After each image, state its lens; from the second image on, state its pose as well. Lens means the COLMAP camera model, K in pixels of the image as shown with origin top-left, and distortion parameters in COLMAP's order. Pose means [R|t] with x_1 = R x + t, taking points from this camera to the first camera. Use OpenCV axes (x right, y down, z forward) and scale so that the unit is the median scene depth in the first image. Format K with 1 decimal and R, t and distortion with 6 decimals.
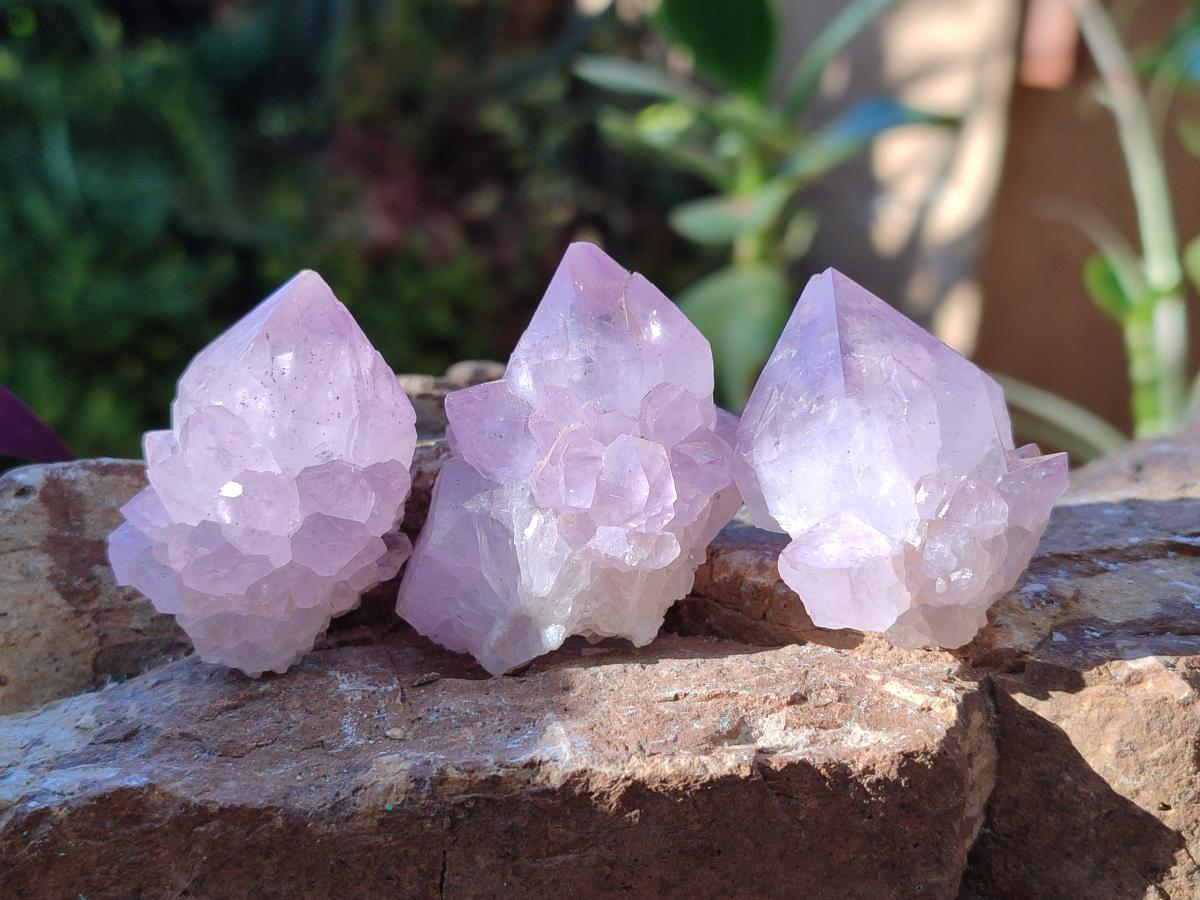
lens RADIAL K [[1848.1, 0, 600.0], [0, 1848.1, 450.0], [0, 0, 1]] dist [0.160499, -1.084943]
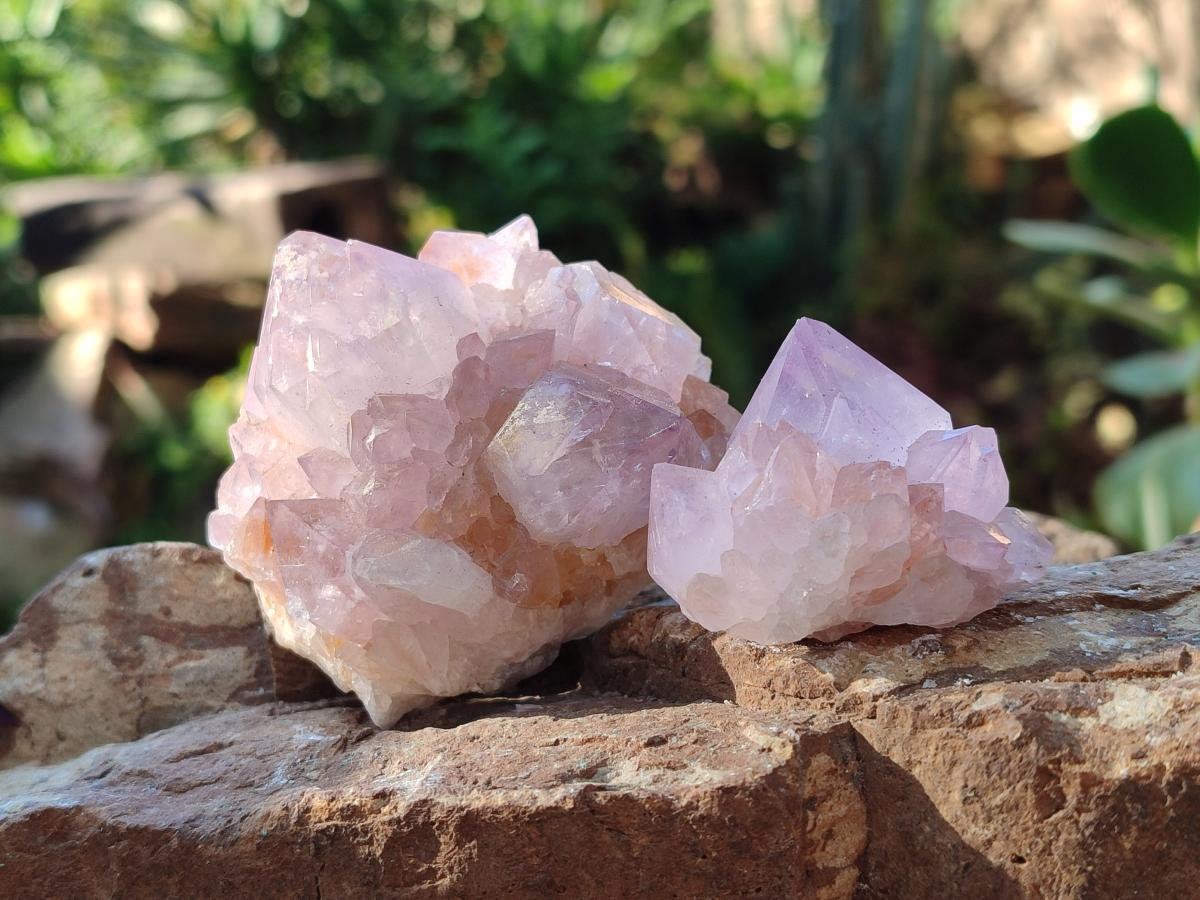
lens RADIAL K [[1848.1, 0, 600.0], [0, 1848.1, 450.0], [0, 0, 1]] dist [0.160499, -1.084943]
pose [[0.948908, -0.039166, -0.313114, 0.410919], [0.004434, 0.993825, -0.110873, 0.090294], [0.315523, 0.103820, 0.943221, 0.018932]]
